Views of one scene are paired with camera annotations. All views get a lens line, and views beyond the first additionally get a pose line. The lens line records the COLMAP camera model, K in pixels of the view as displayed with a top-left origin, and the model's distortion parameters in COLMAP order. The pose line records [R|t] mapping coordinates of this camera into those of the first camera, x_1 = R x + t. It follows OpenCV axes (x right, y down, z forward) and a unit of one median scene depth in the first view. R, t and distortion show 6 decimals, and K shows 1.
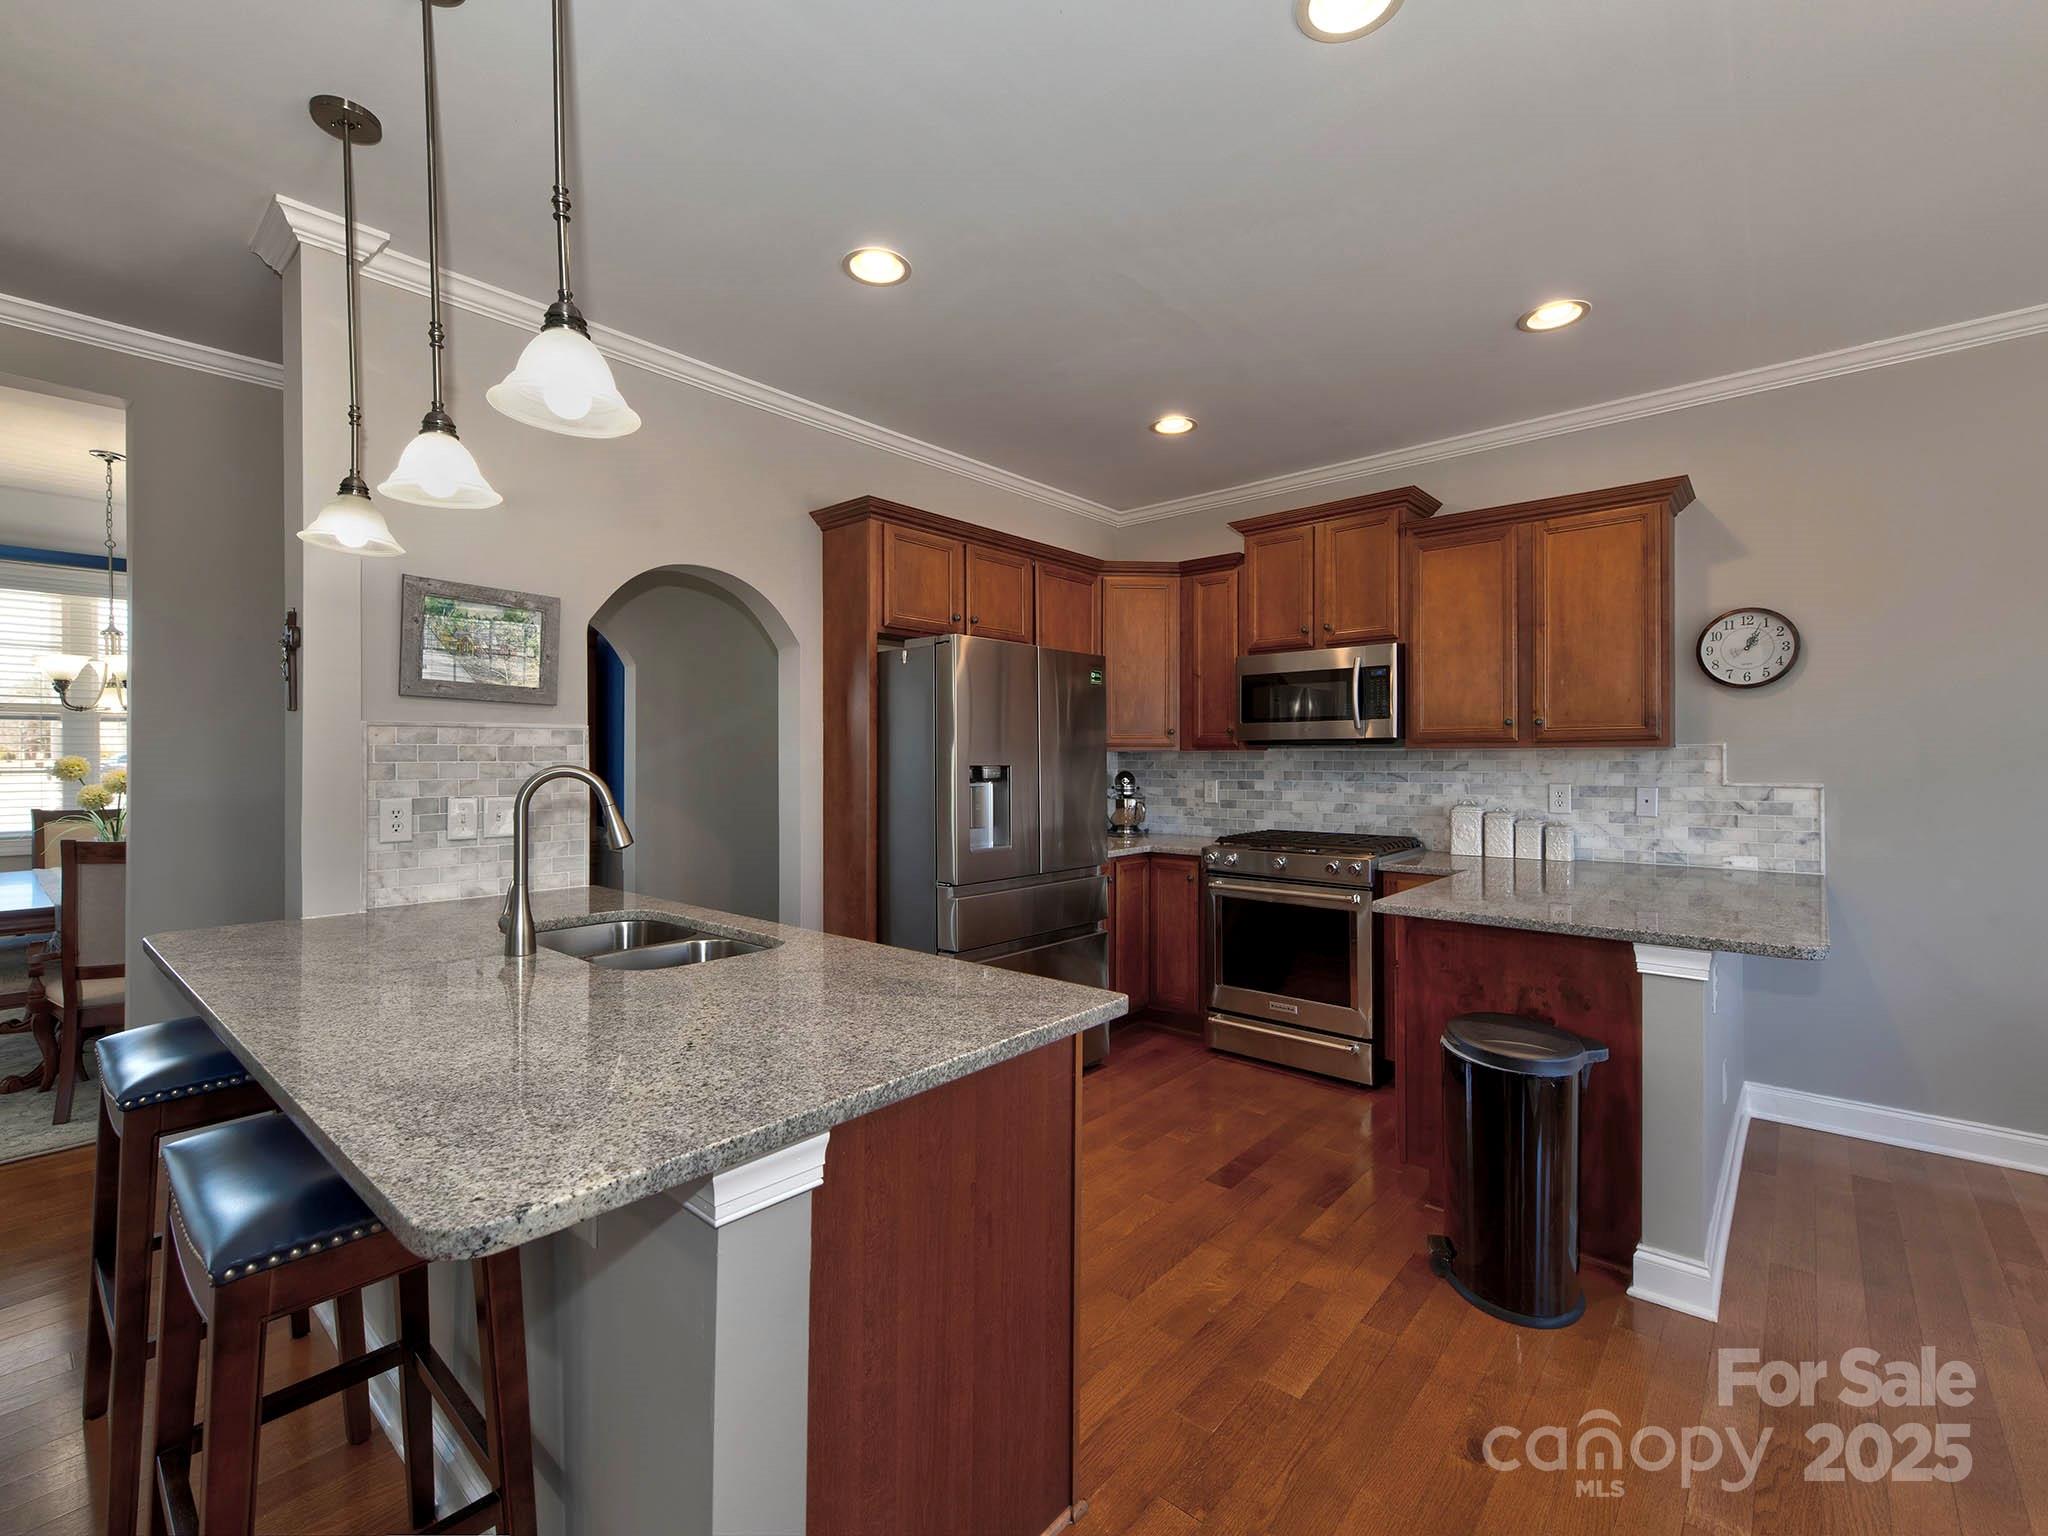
lens RADIAL K [[890.0, 0, 1020.2], [0, 890.0, 759.8], [0, 0, 1]] dist [0.008945, -0.000615]
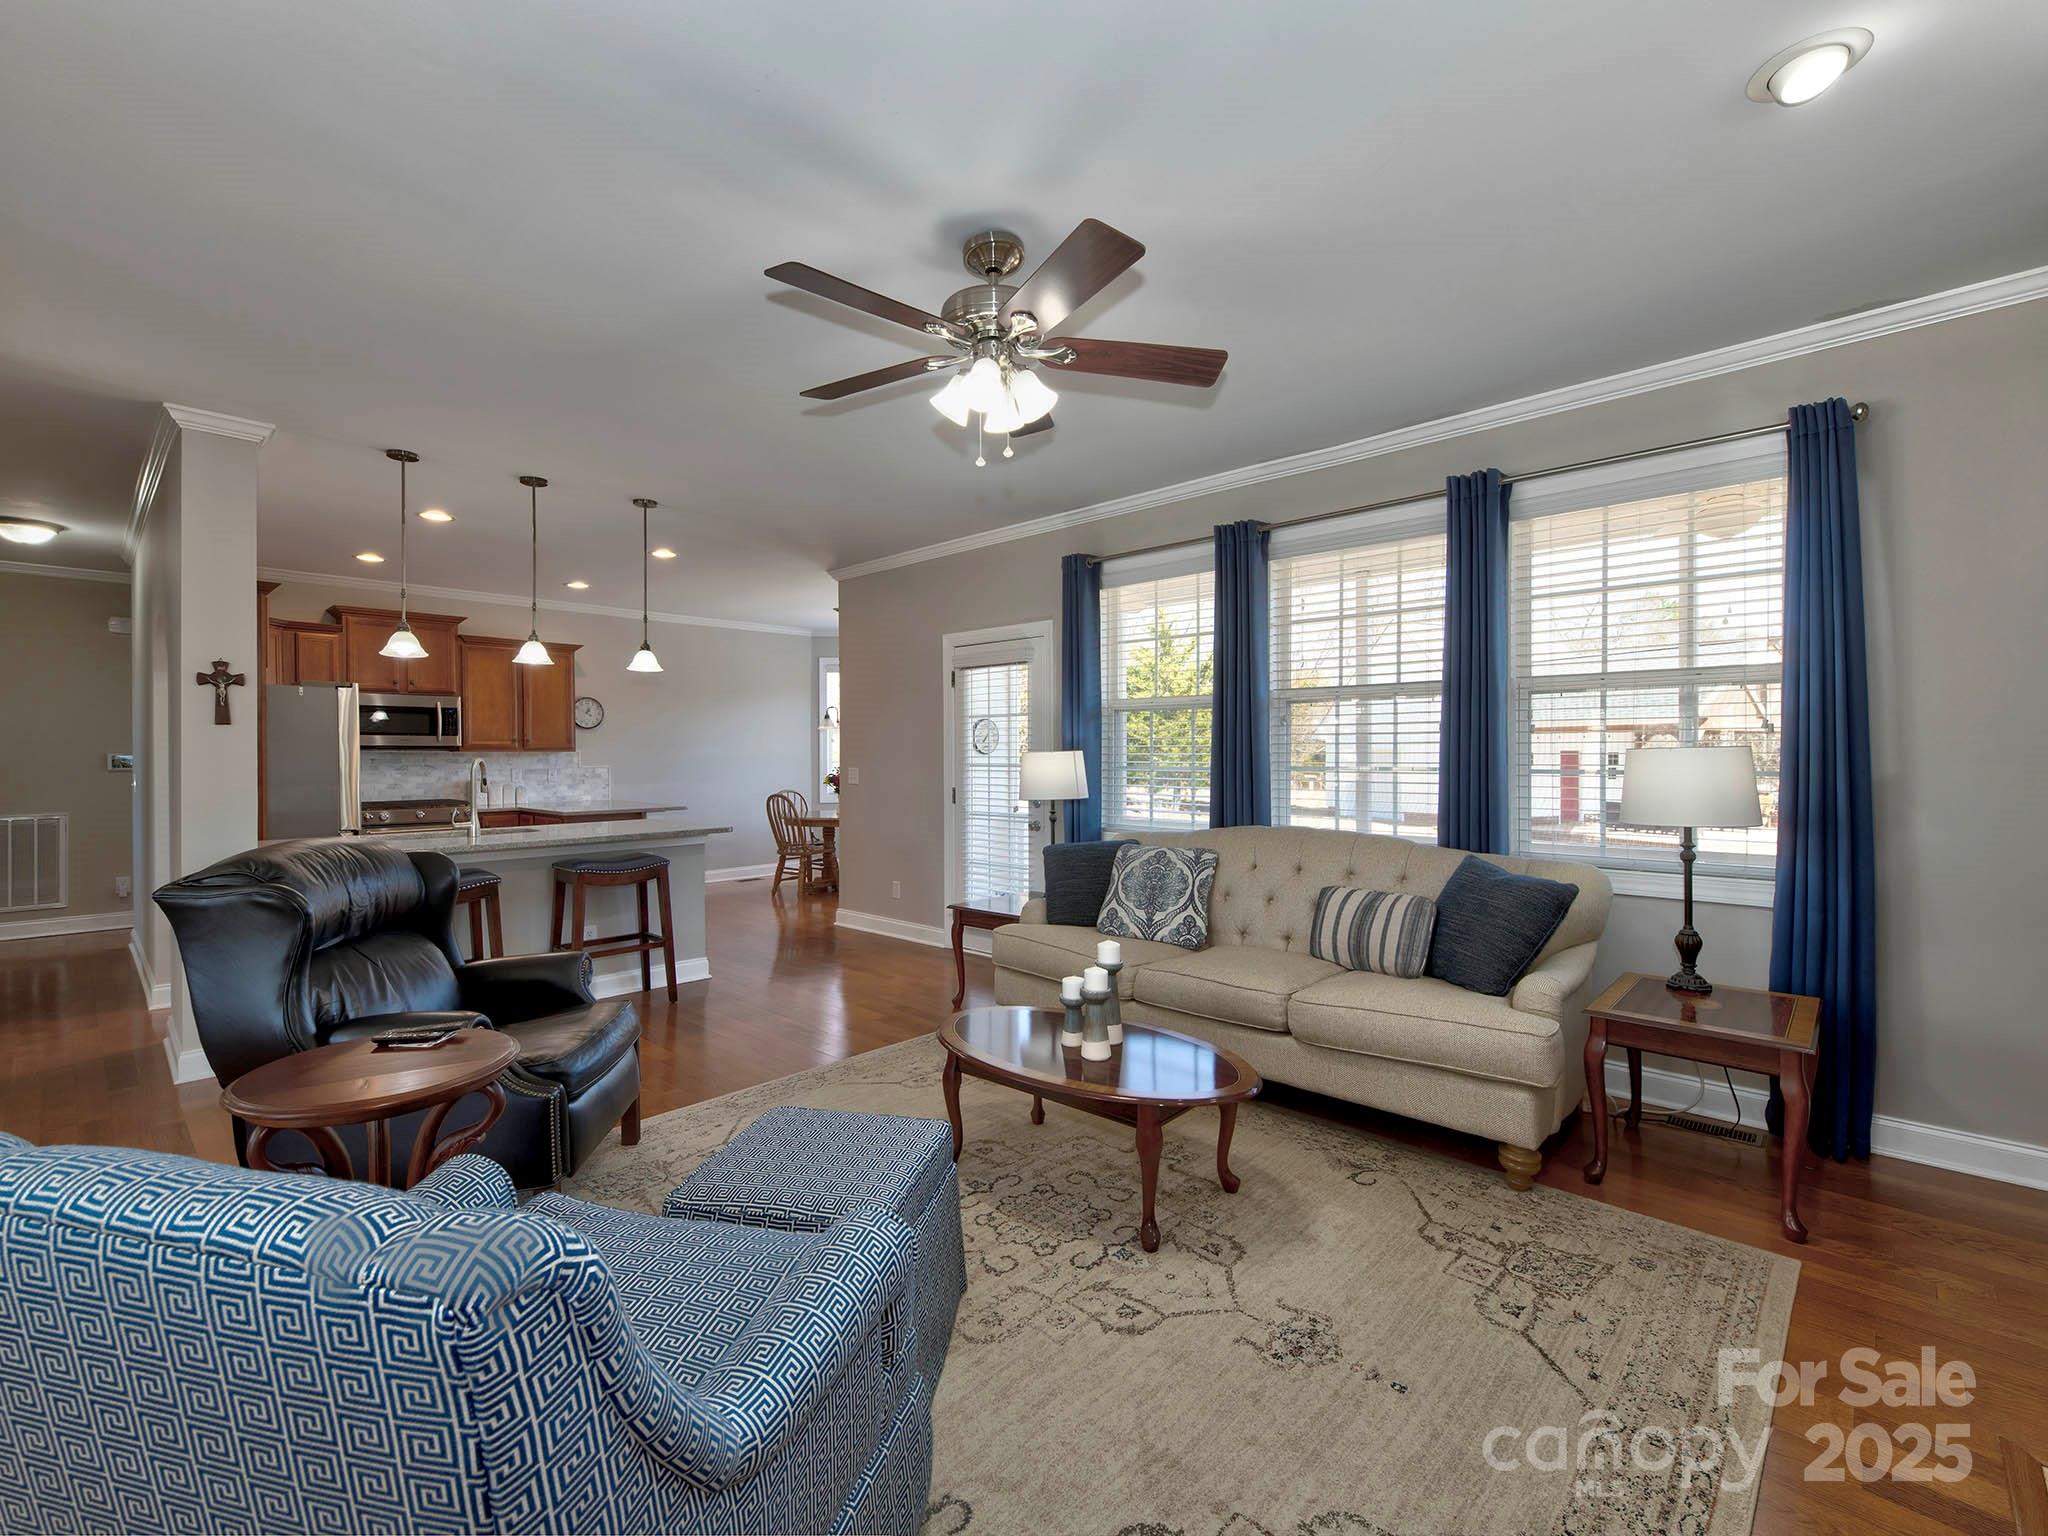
lens RADIAL K [[890.0, 0, 1020.2], [0, 890.0, 759.8], [0, 0, 1]] dist [0.008945, -0.000615]
pose [[0.041039, -0.004371, 0.999148, -1.517751], [0.004674, 0.999980, 0.004182, 0.002633], [-0.999147, 0.004499, 0.041059, -0.300851]]
